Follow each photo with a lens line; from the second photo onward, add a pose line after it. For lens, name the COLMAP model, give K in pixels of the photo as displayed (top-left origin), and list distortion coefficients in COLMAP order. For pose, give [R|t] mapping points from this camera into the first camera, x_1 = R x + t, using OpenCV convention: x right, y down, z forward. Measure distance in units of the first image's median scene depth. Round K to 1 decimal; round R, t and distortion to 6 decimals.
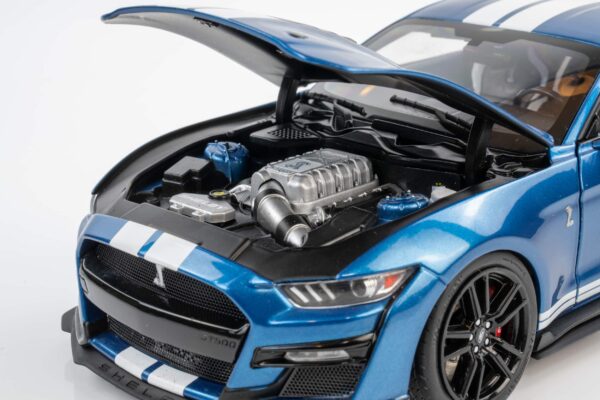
lens RADIAL K [[1249.2, 0, 300.0], [0, 1249.2, 200.0], [0, 0, 1]] dist [0.028413, 0.147769]
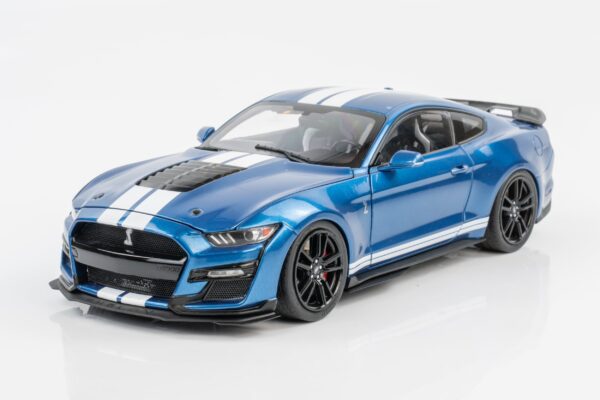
lens RADIAL K [[1090.3, 0, 300.0], [0, 1090.3, 200.0], [0, 0, 1]] dist [-0.042376, -0.067587]
pose [[0.989660, -0.007079, 0.143256, -0.090077], [0.019350, 0.996240, -0.084446, 0.133688], [-0.142120, 0.086345, 0.986076, -0.478348]]
